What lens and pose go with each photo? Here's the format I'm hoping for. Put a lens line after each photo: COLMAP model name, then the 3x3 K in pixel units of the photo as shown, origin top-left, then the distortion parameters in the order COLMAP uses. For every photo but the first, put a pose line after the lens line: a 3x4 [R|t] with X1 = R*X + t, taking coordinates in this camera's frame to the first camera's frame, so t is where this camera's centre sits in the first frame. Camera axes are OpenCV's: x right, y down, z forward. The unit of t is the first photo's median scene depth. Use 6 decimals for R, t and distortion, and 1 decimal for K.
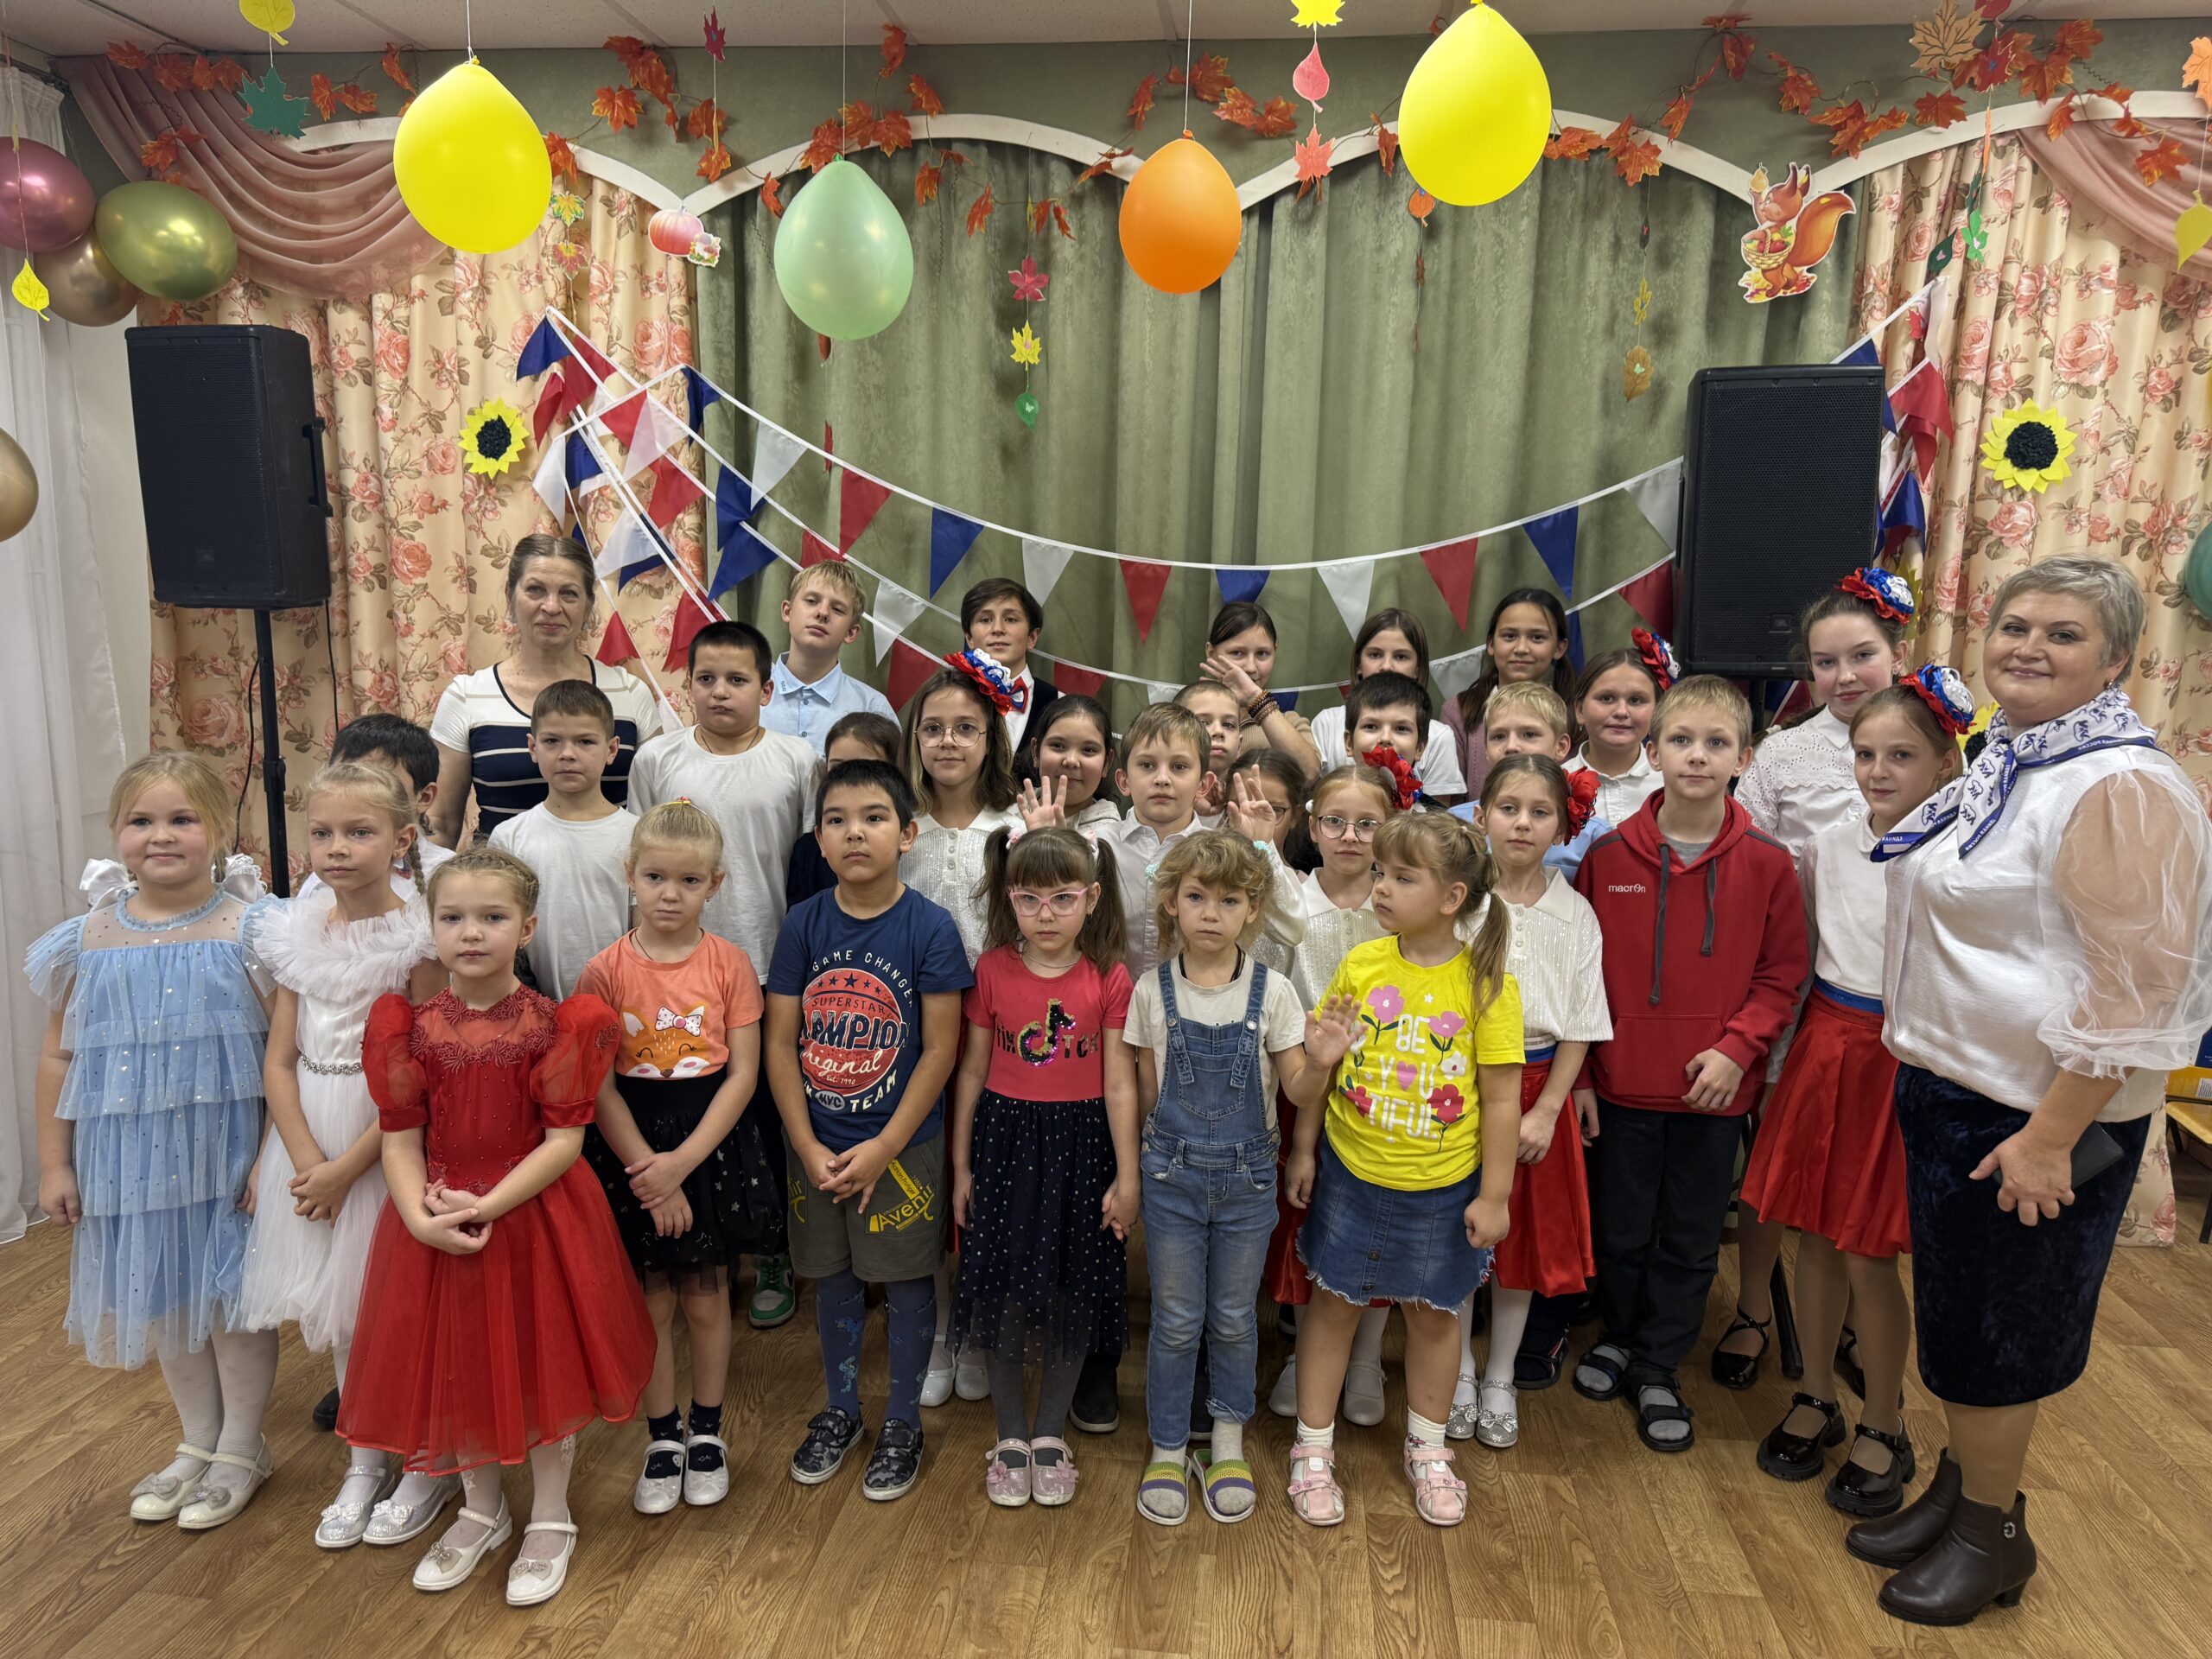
lens RADIAL K [[1559.7, 0, 1106.0], [0, 1559.7, 829.5], [0, 0, 1]] dist [0.043307, -0.050131]
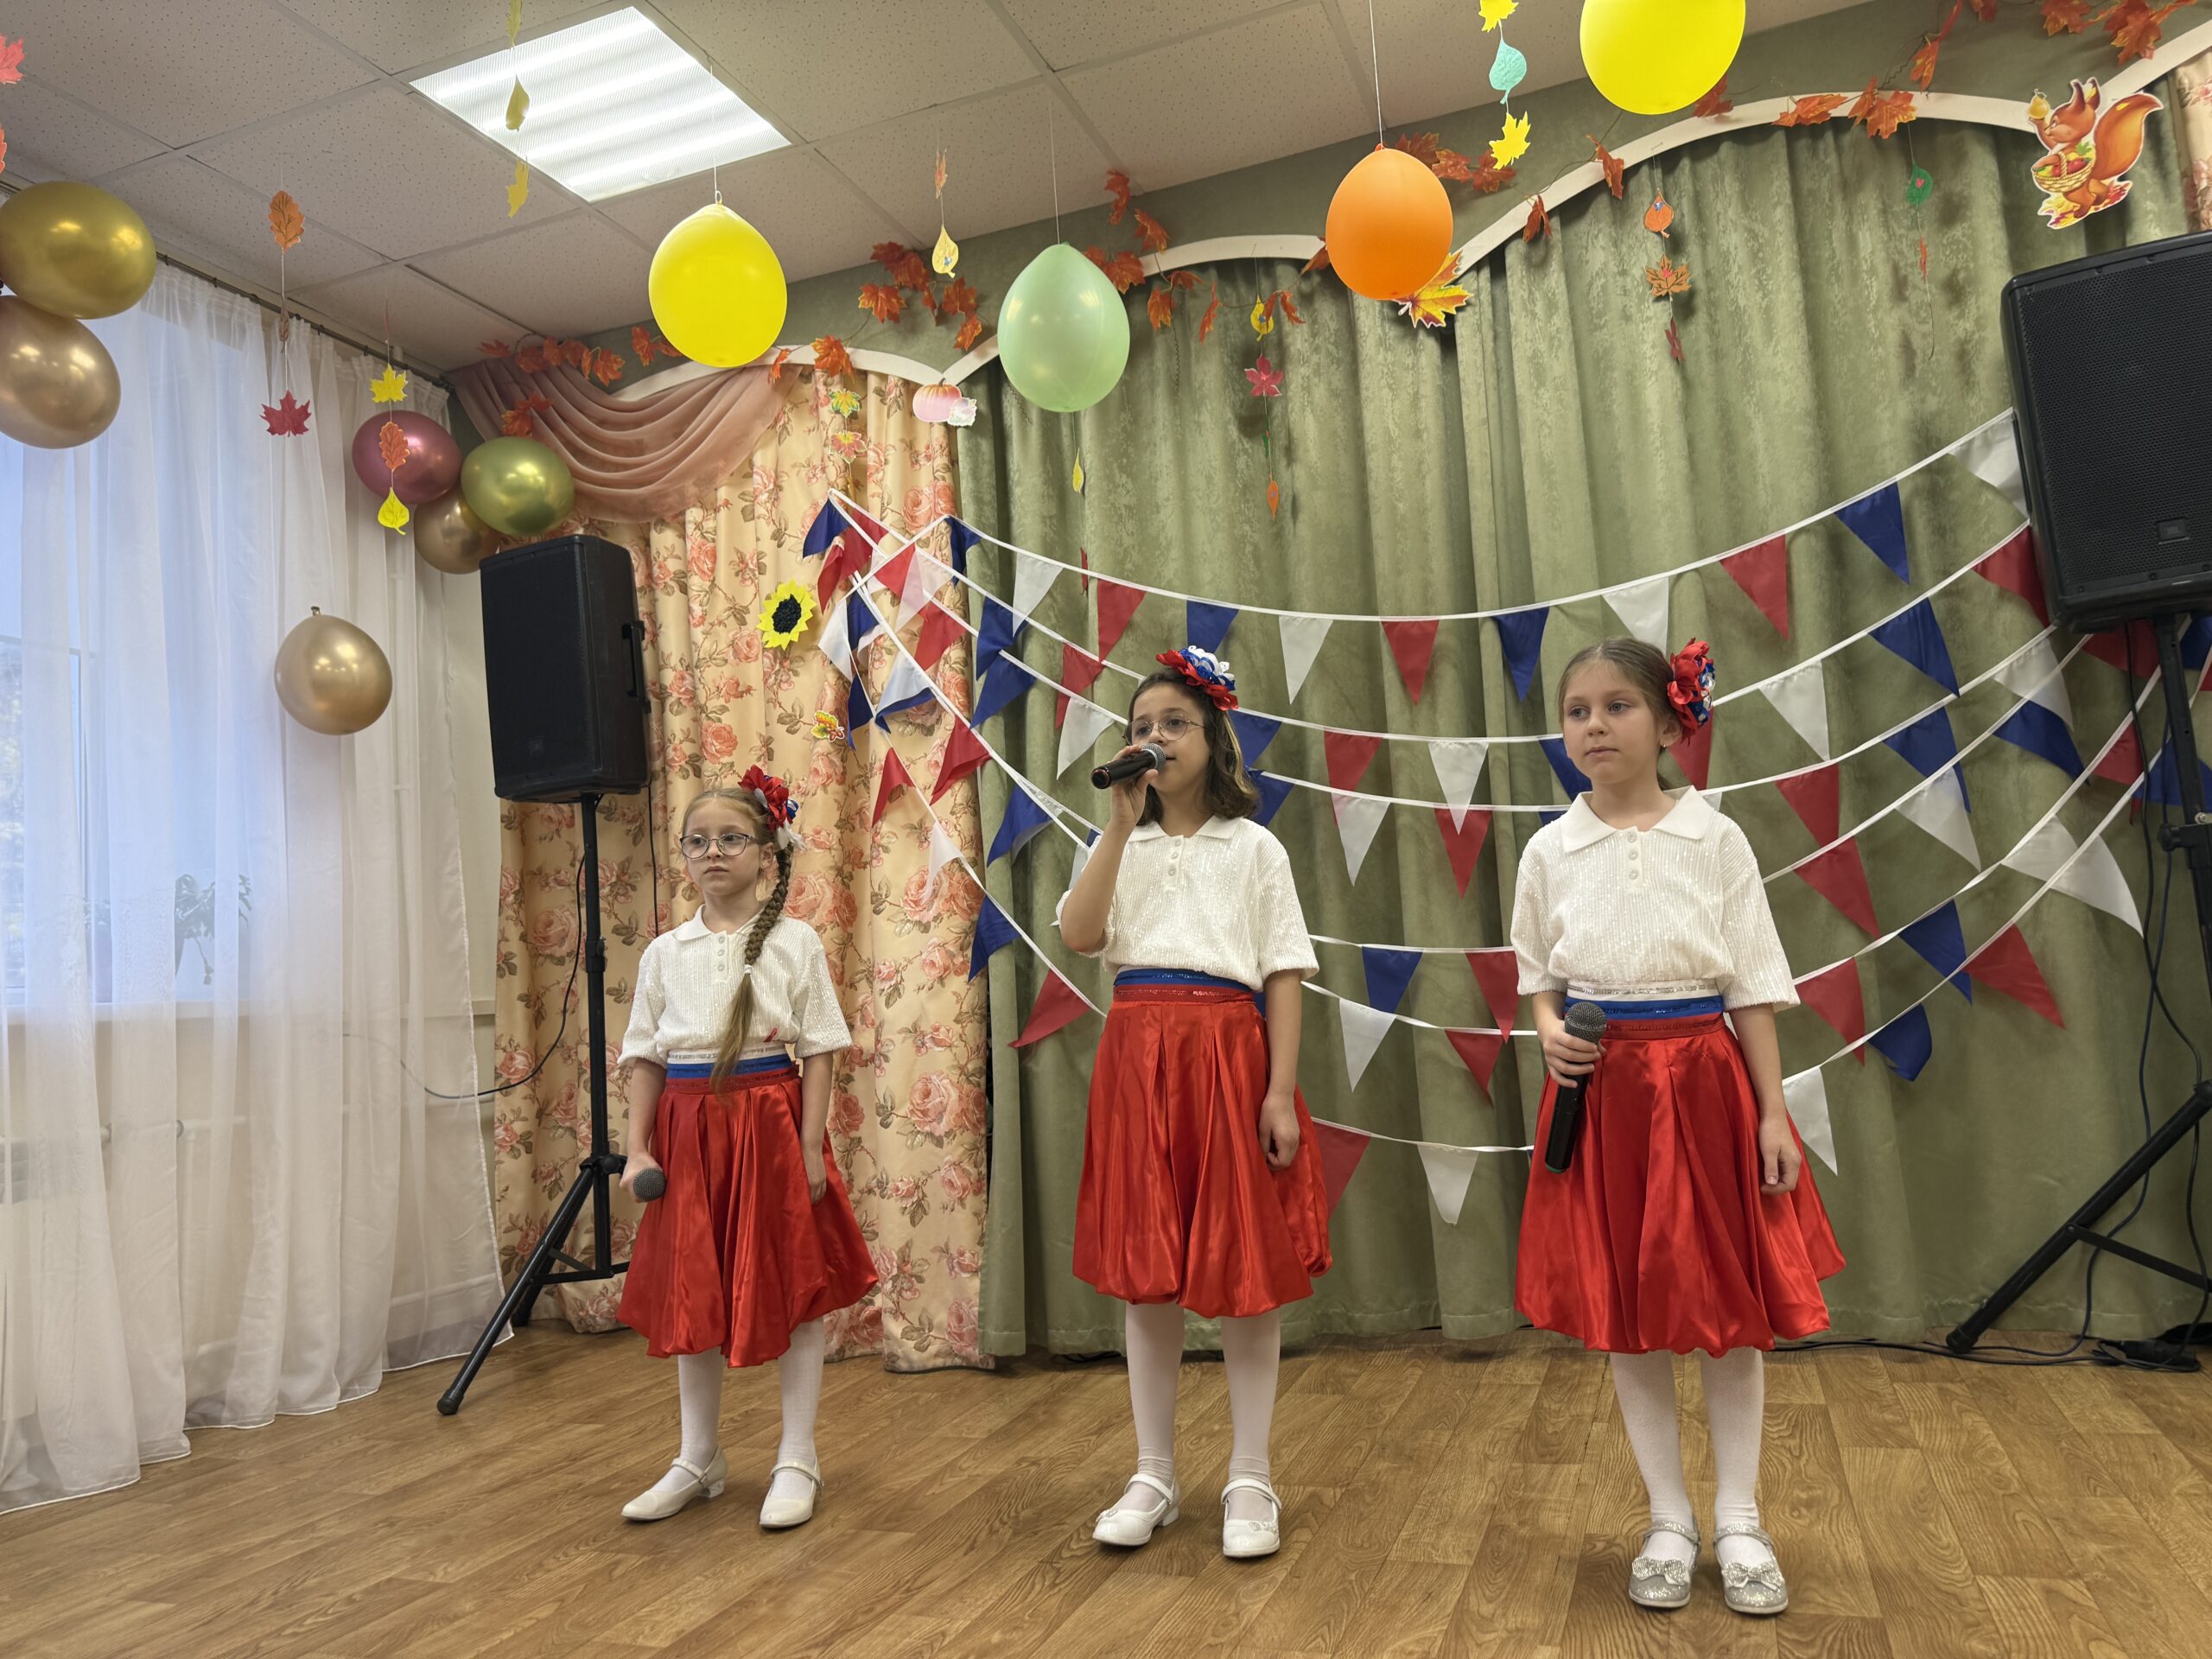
lens RADIAL K [[1548.0, 0, 1125.3], [0, 1548.0, 834.4], [0, 0, 1]] dist [0.079818, -0.117873]
pose [[0.967275, -0.113550, -0.226905, 0.056765], [0.051862, 0.963872, -0.261269, 0.186940], [0.248374, 0.240951, 0.938218, 0.107466]]
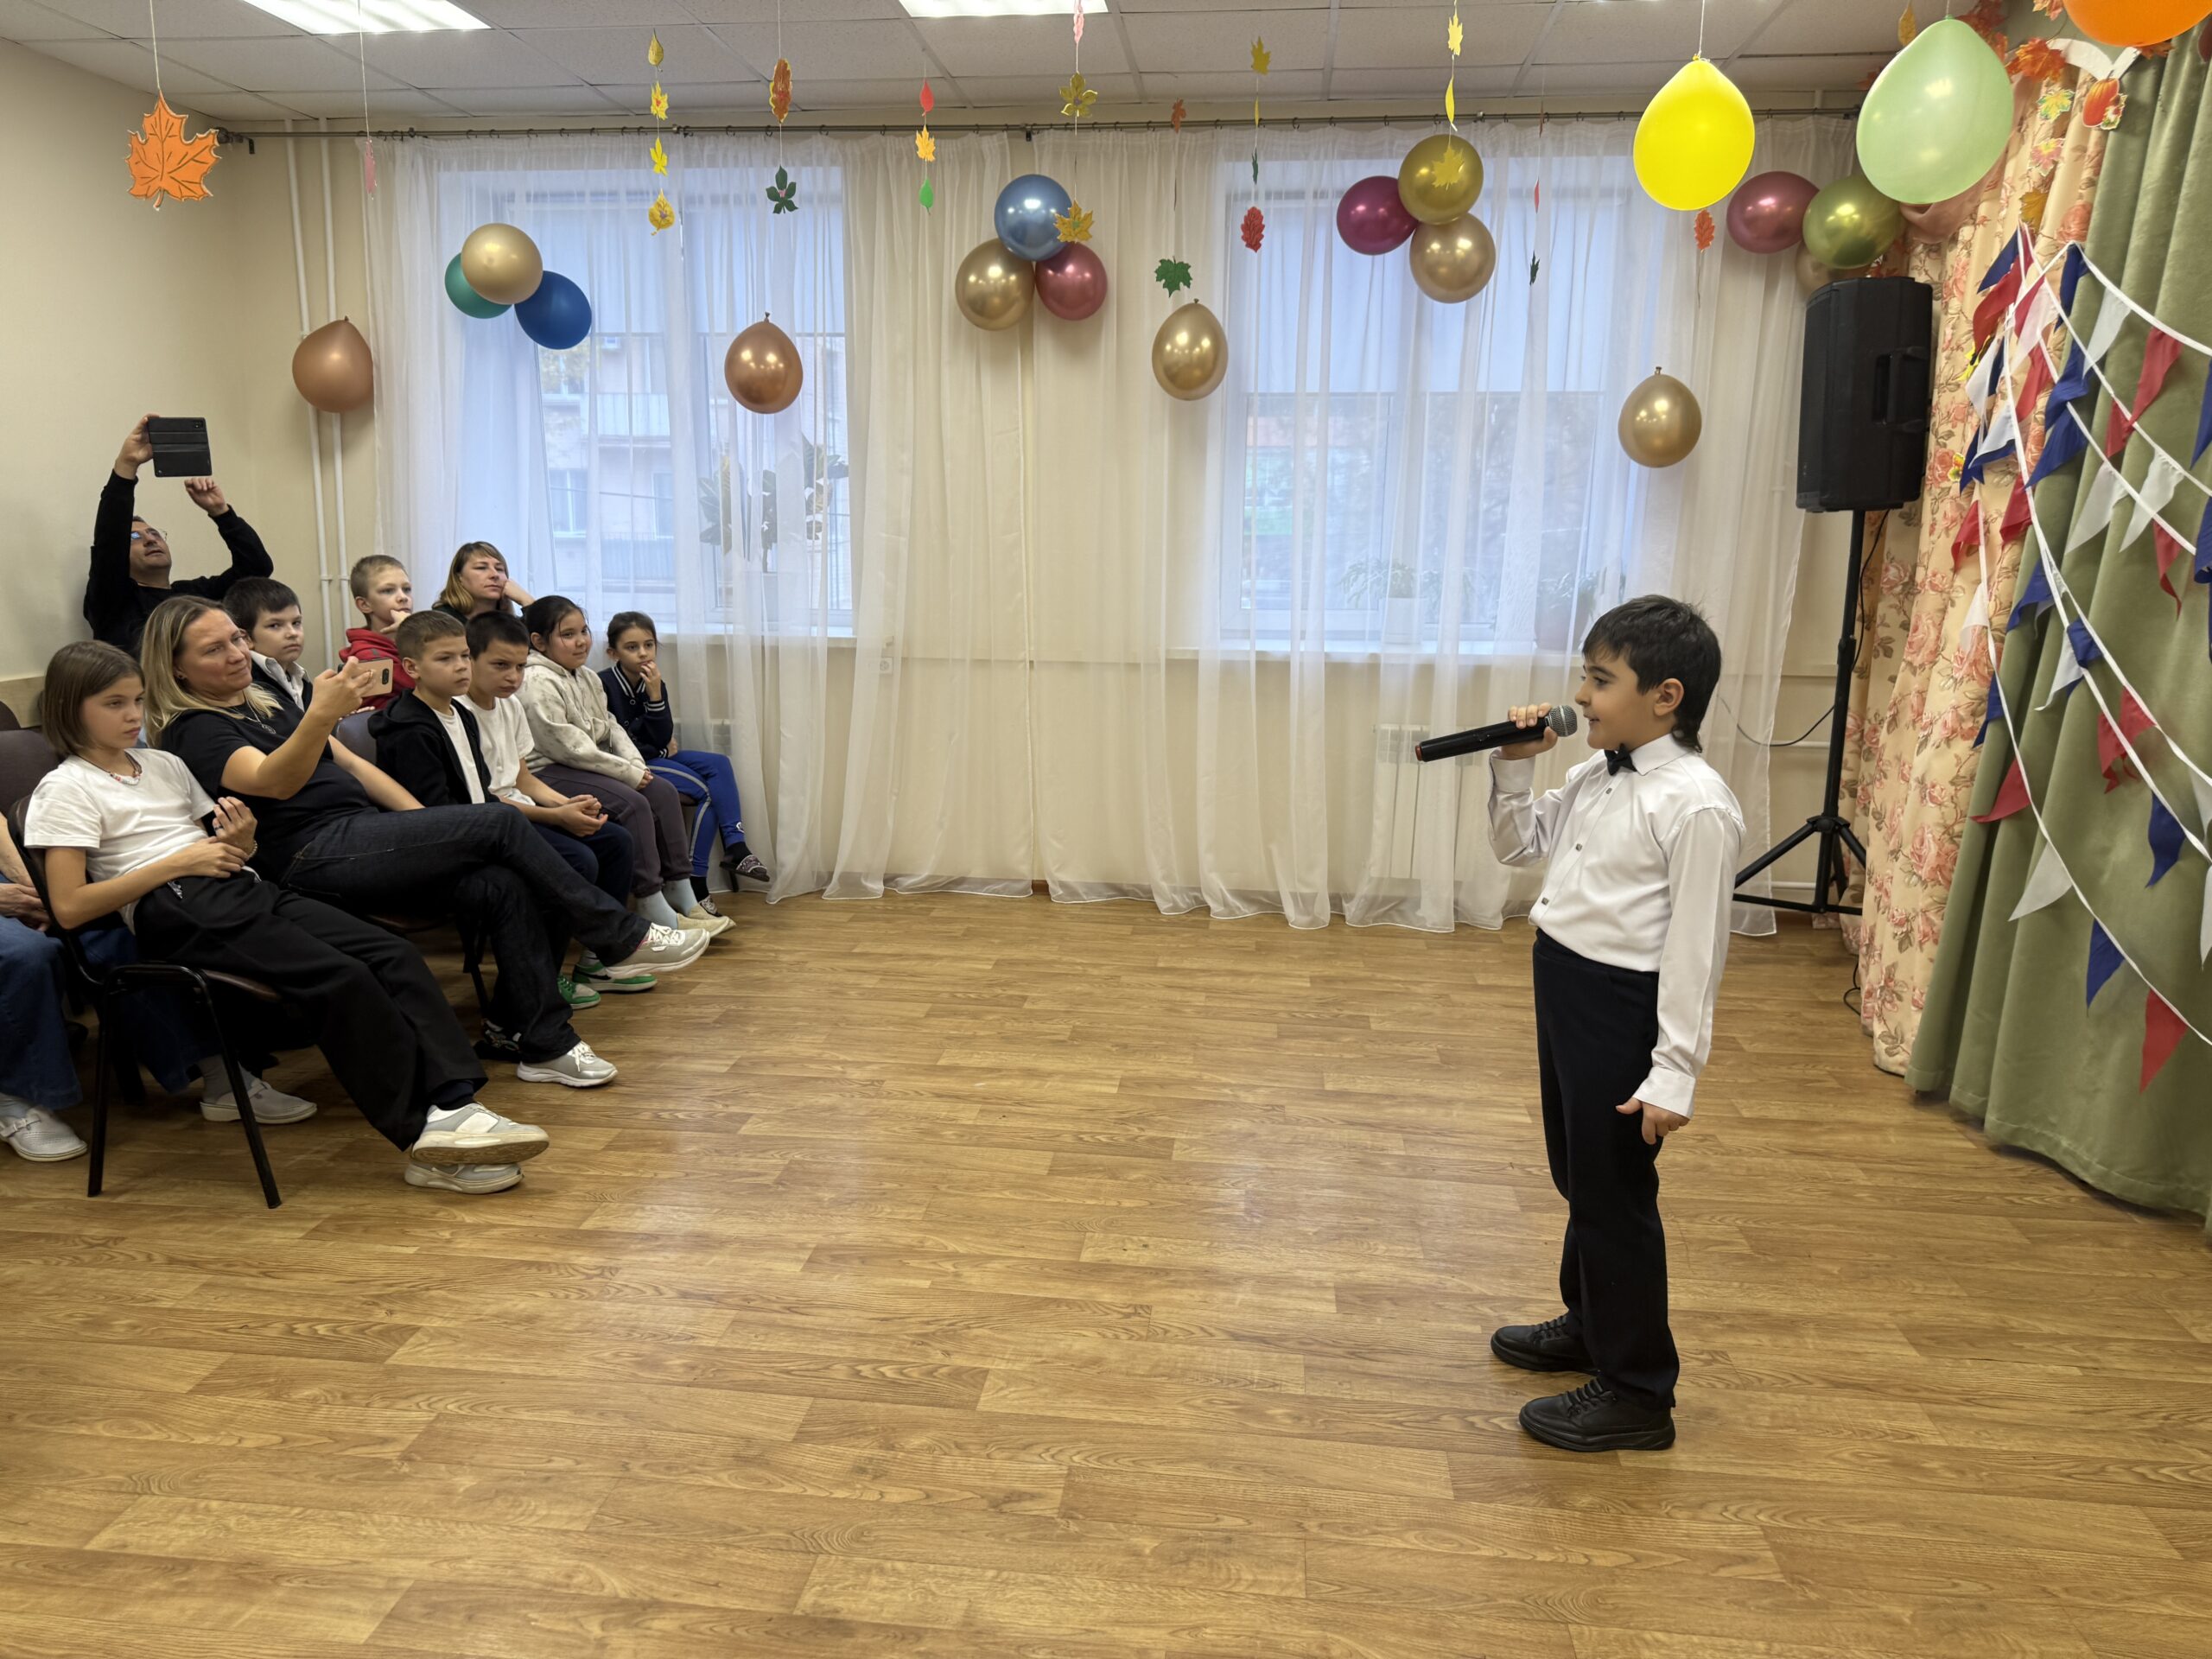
lens RADIAL K [[1539.0, 0, 1106.0], [0, 1539.0, 829.5], [0, 0, 1]] dist [0.068573, -0.105655]
pose [[0.005356, 0.170045, -0.985422, 0.721600], [-0.172595, 0.970804, 0.166585, -0.003244], [0.984978, 0.169187, 0.034548, 0.446142]]
